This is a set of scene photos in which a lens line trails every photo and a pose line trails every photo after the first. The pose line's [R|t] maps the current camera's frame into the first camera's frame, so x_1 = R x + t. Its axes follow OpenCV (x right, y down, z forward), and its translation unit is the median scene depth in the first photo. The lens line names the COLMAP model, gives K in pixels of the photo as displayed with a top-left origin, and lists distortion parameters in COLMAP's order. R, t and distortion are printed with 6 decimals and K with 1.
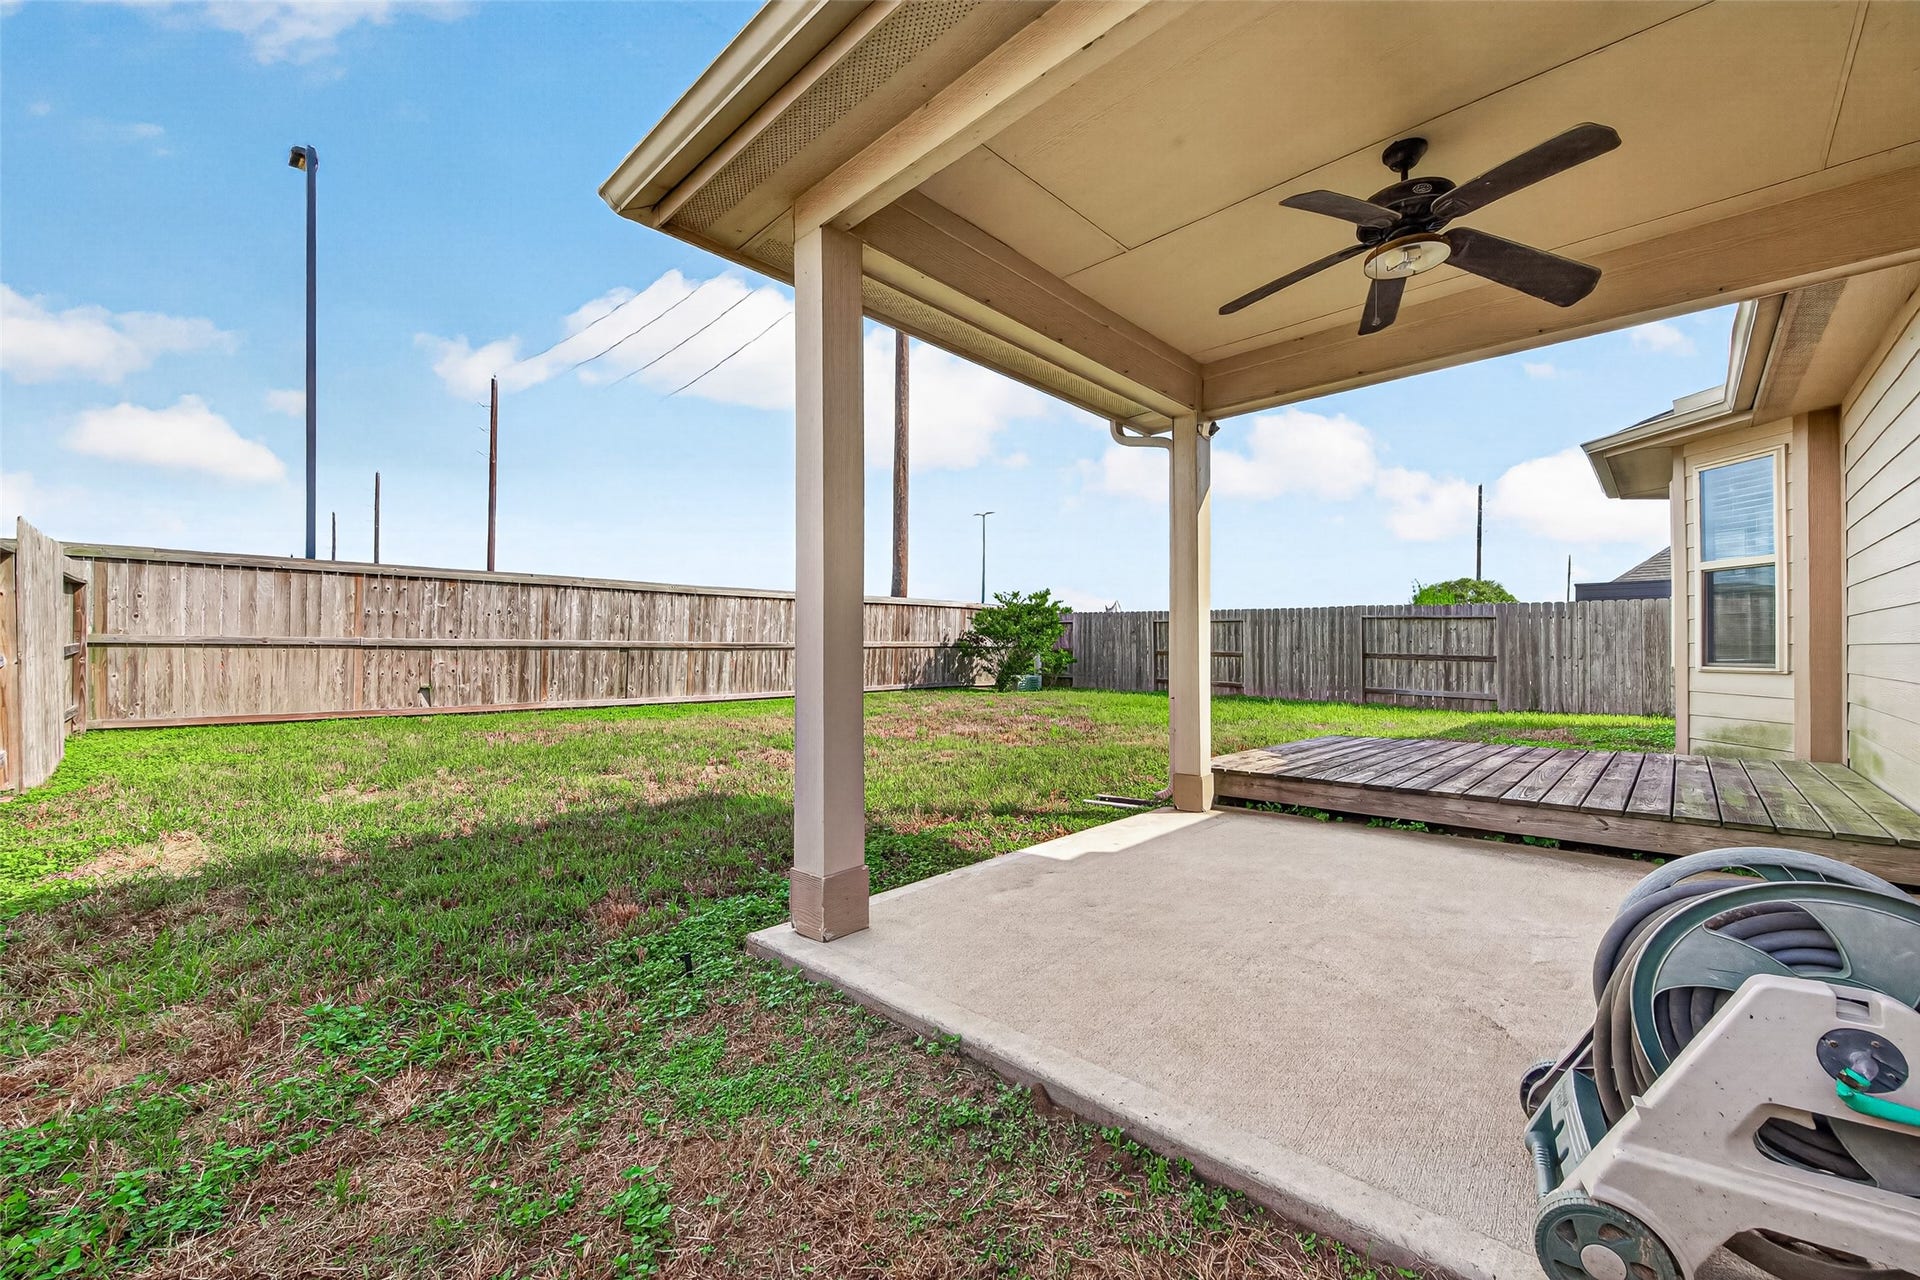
lens RADIAL K [[748.0, 0, 969.1], [0, 748.0, 640.6], [0, 0, 1]] dist [0.002316, -0.000376]
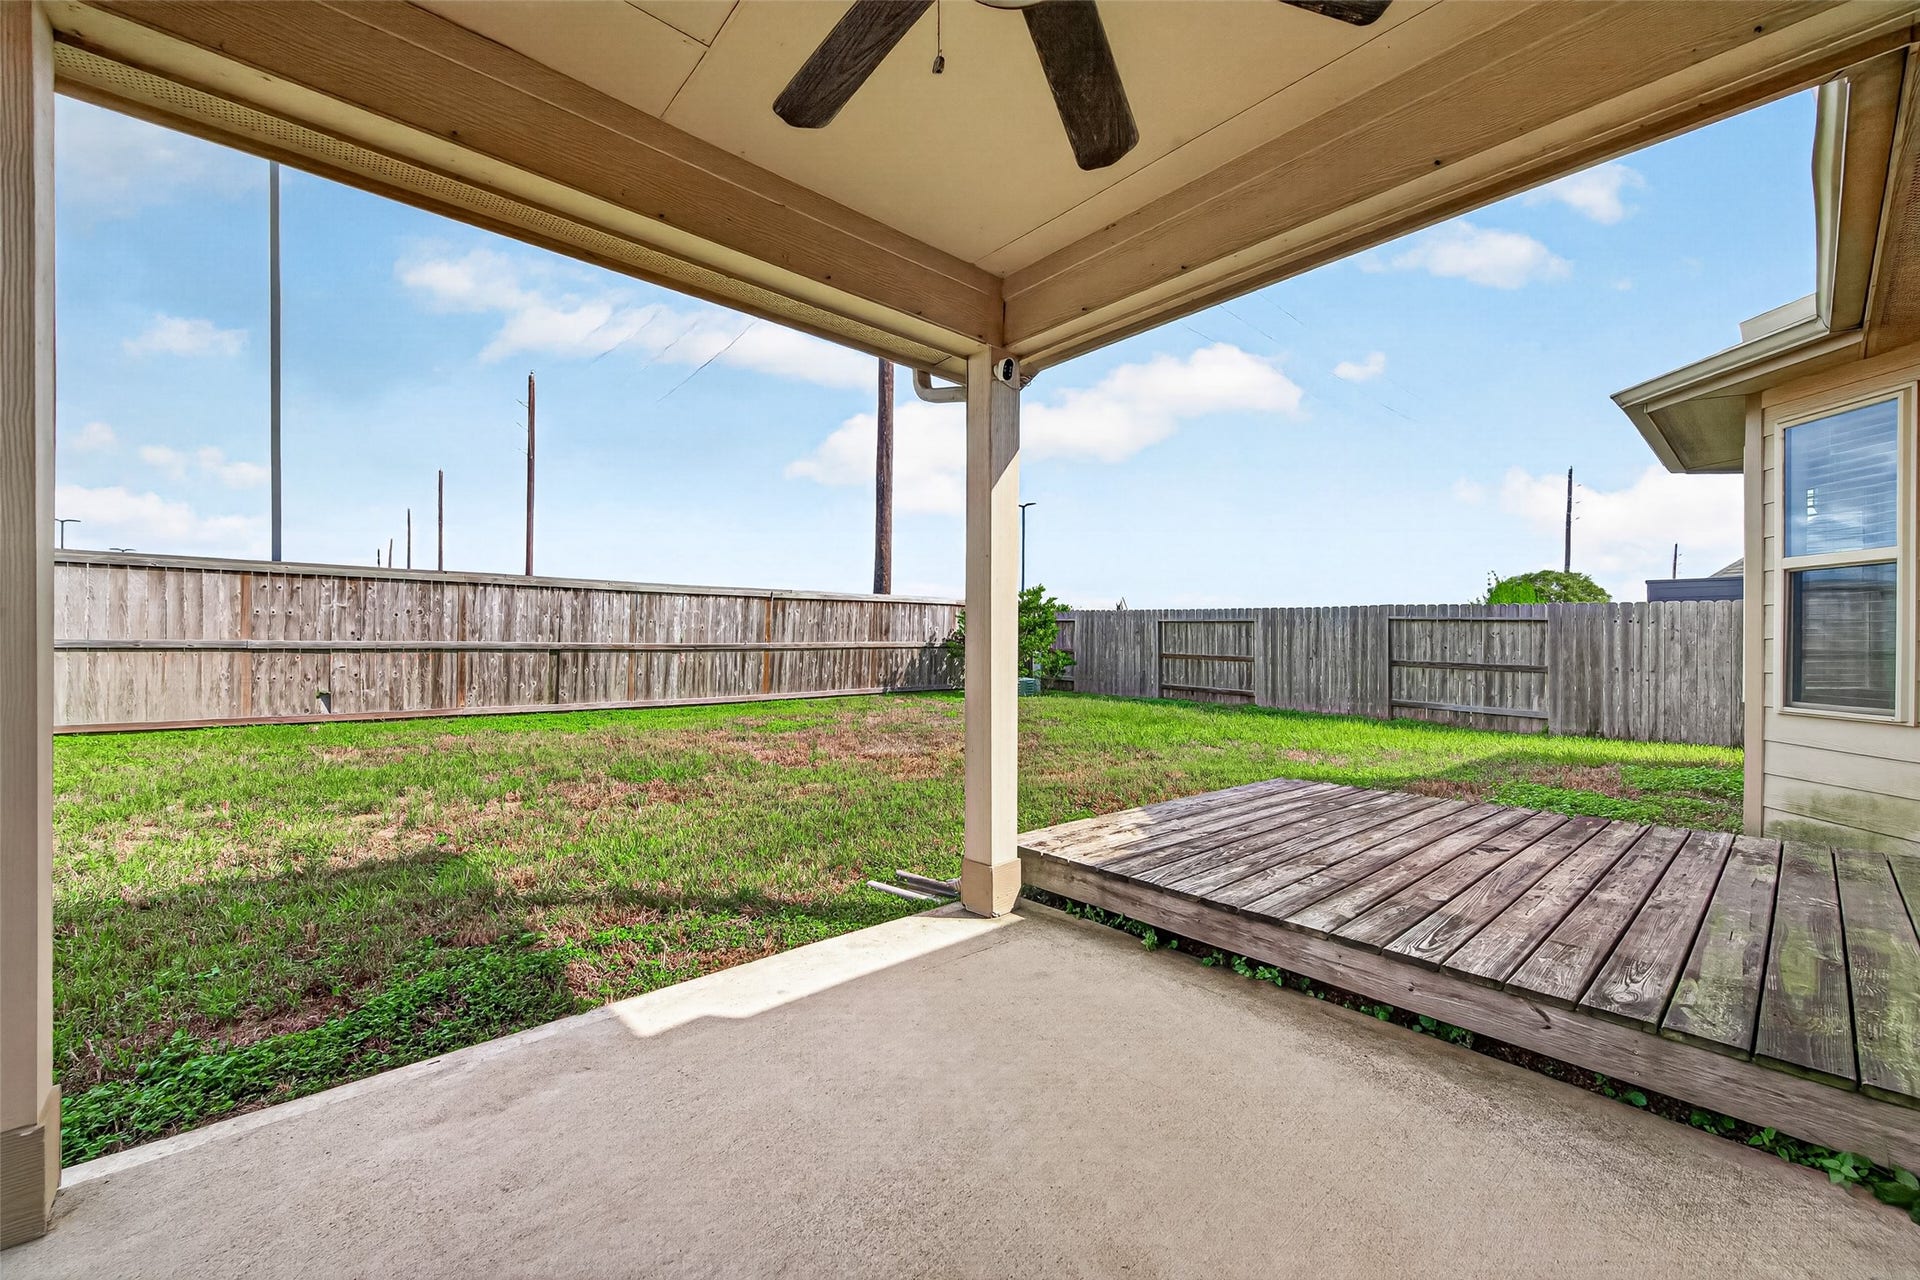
lens RADIAL K [[748.0, 0, 972.5], [0, 748.0, 639.6], [0, 0, 1]] dist [0.002316, -0.000376]
pose [[0.996716, 0.005947, -0.080752, 0.138986], [-0.005168, 0.999938, 0.009844, -0.015435], [0.080805, -0.009394, 0.996686, 0.120046]]
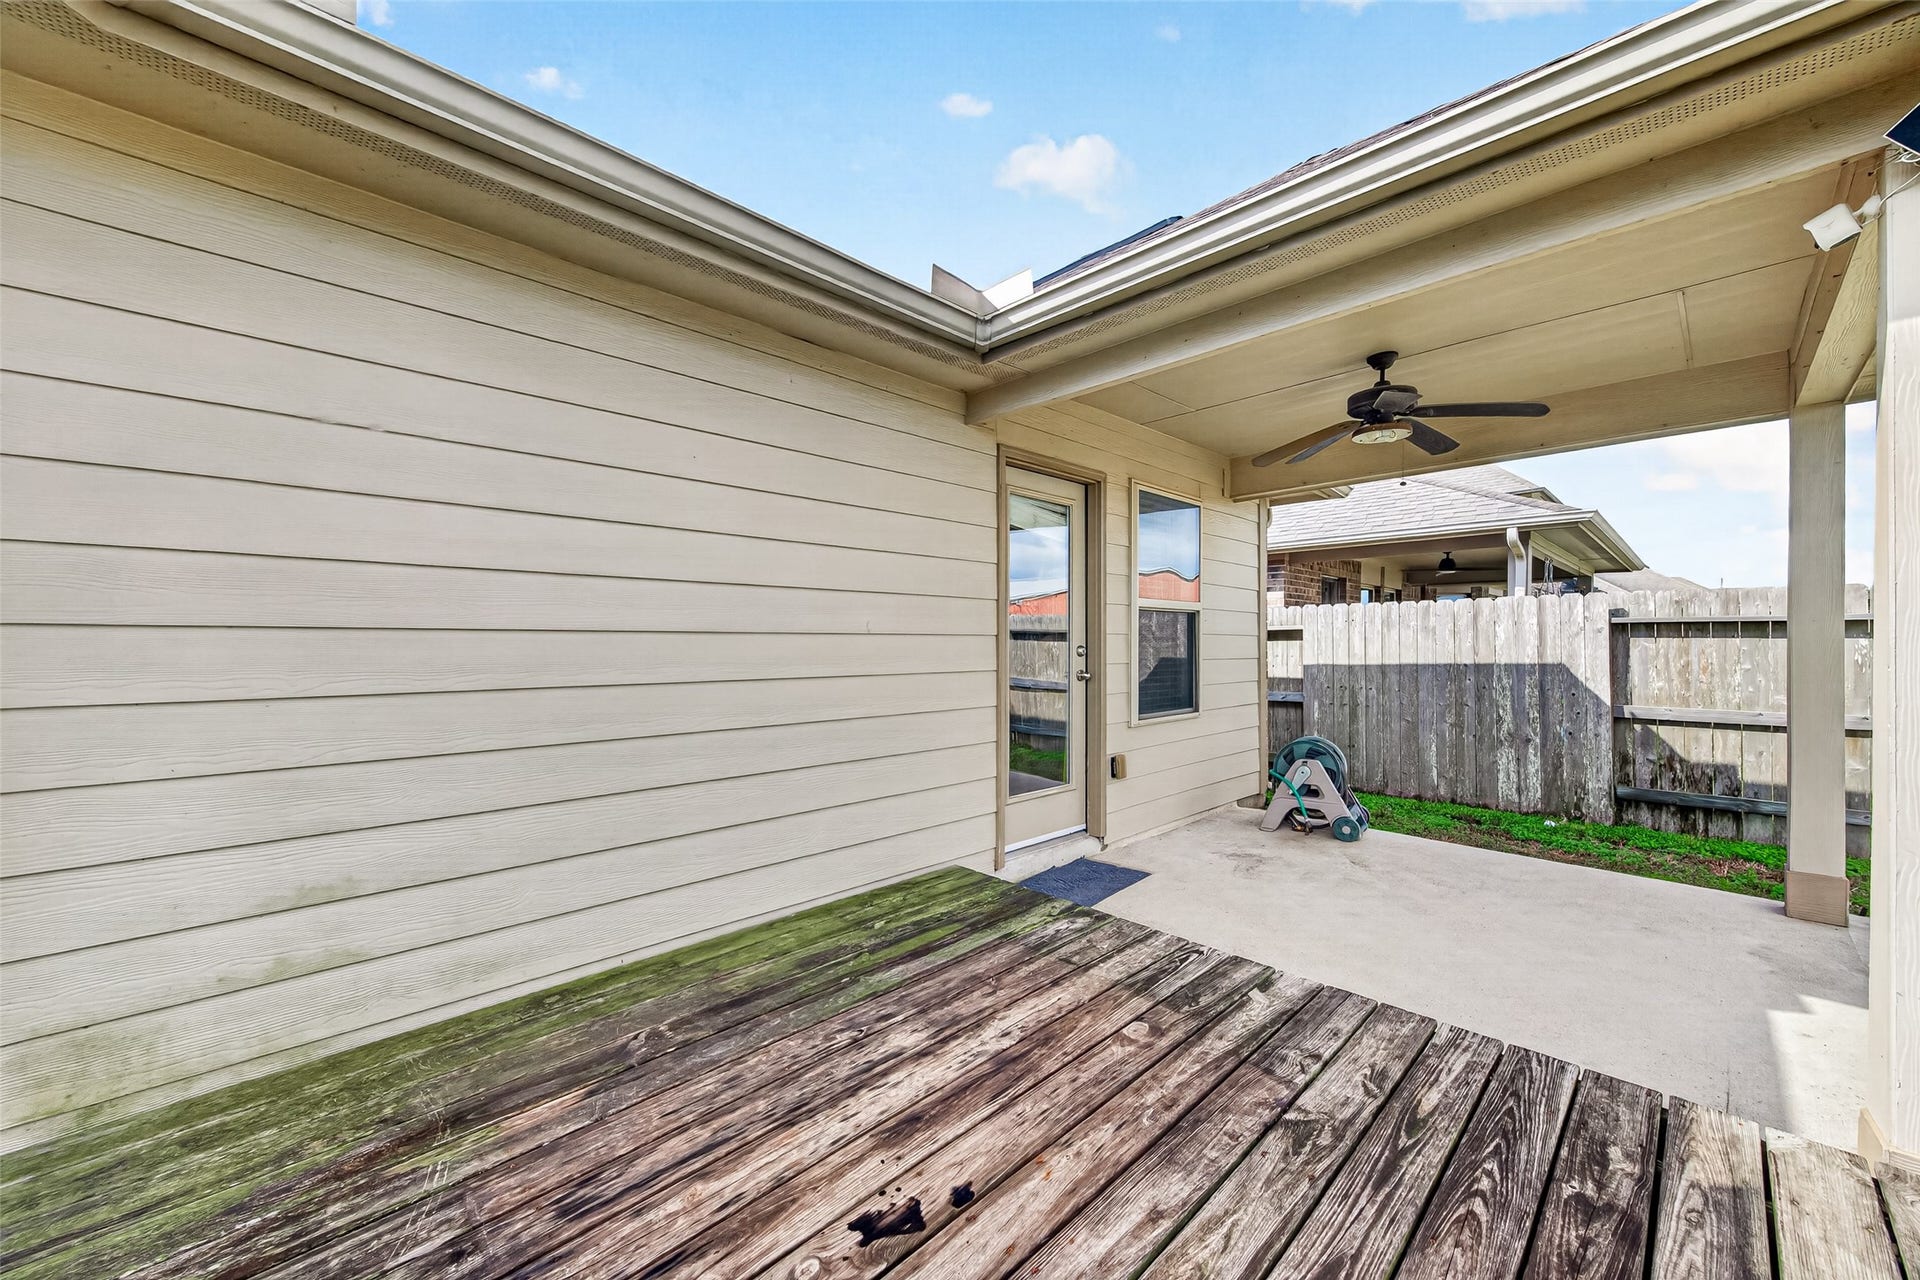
lens RADIAL K [[748.0, 0, 975.1], [0, 748.0, 637.2], [0, 0, 1]] dist [0.002316, -0.000376]
pose [[-0.999842, 0.003902, 0.017320, 0.307476], [0.003584, 0.999825, -0.018386, -0.024075], [-0.017389, -0.018321, -0.999681, 0.562417]]
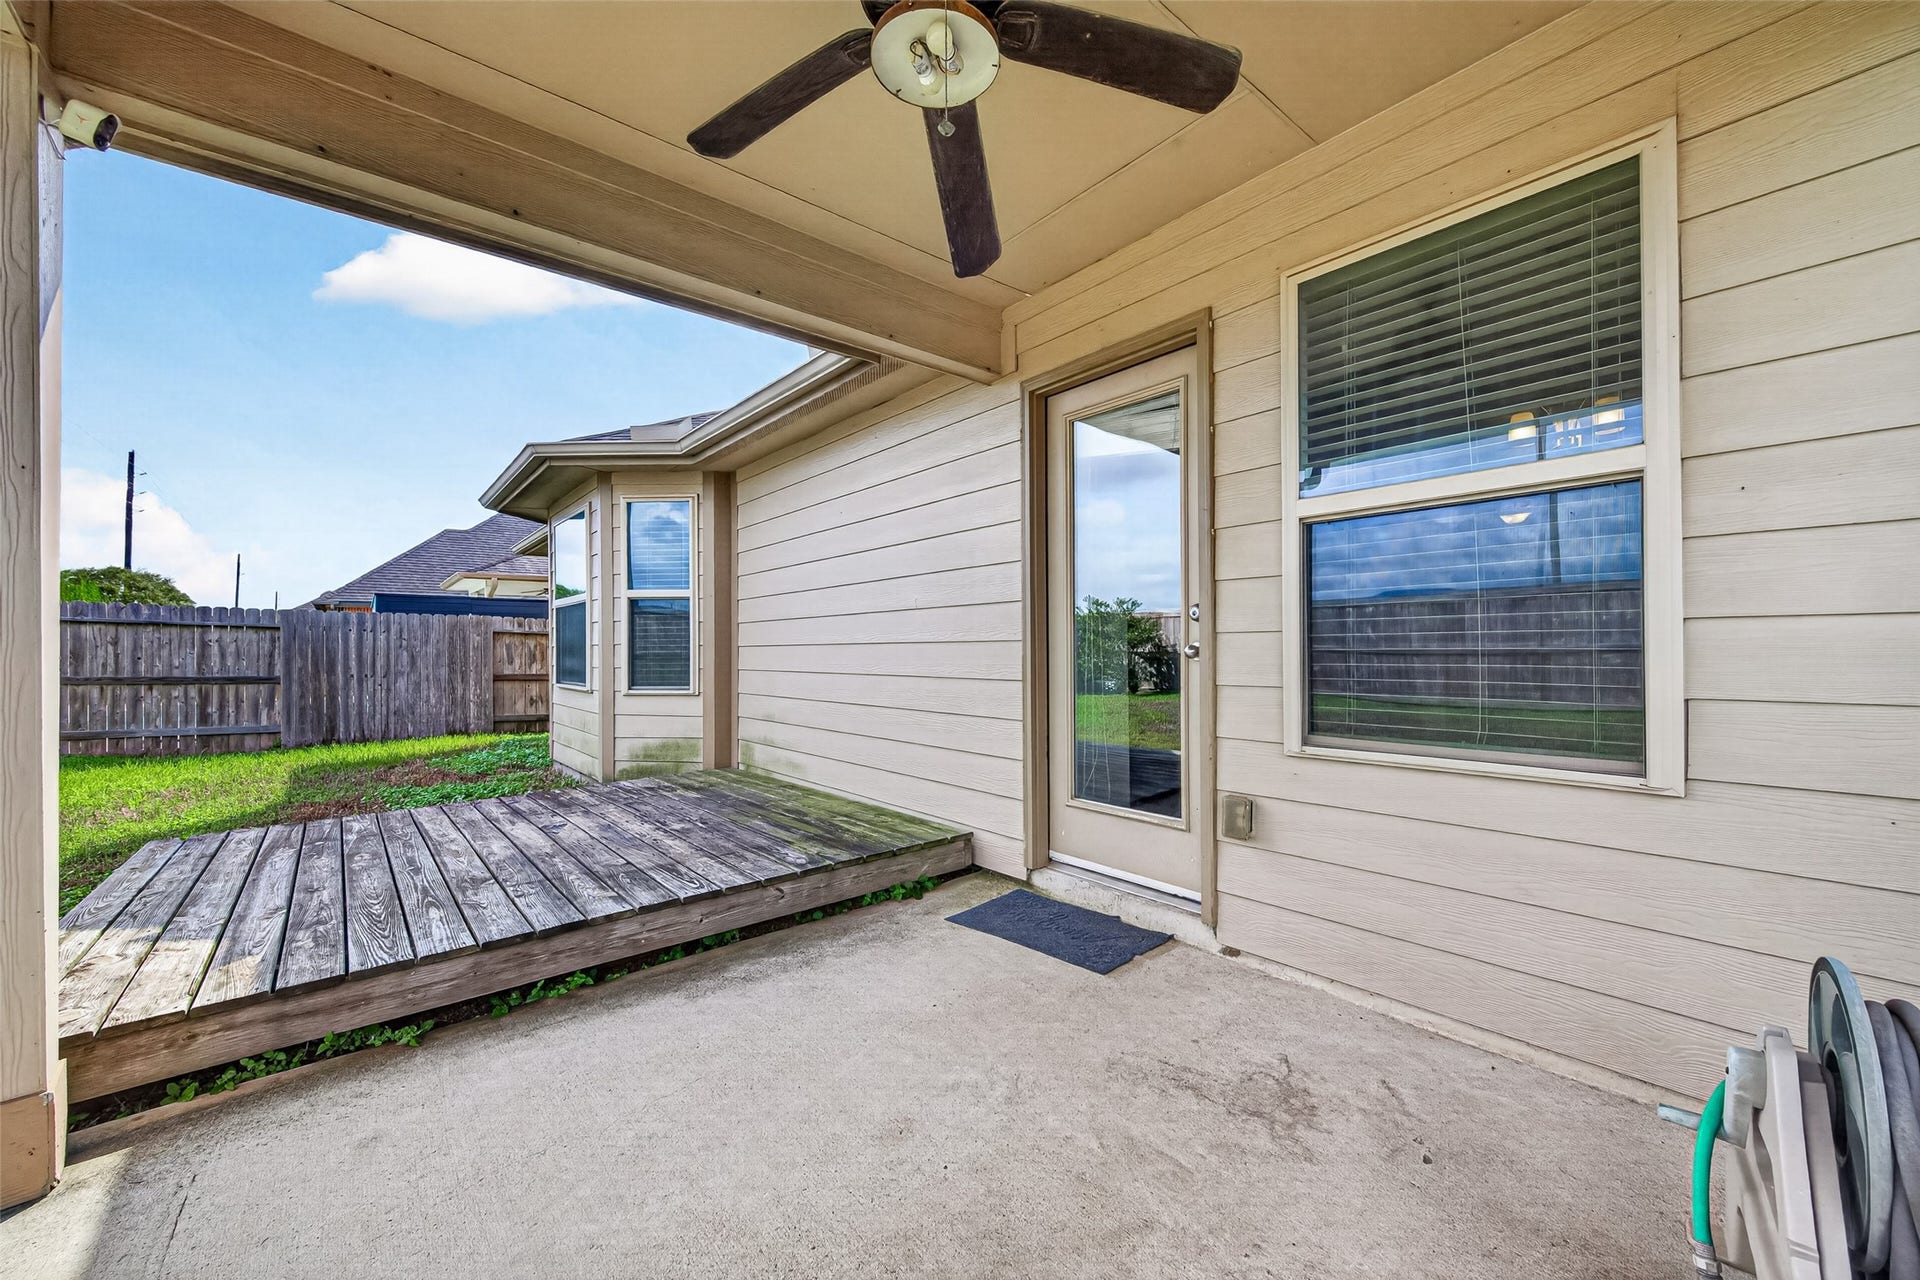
lens RADIAL K [[748.0, 0, 956.1], [0, 748.0, 637.8], [0, 0, 1]] dist [0.002316, -0.000376]
pose [[0.116630, 0.016674, 0.993035, 0.001450], [-0.005136, 0.999856, -0.016185, -0.011532], [-0.993162, -0.003212, 0.116699, 0.213602]]
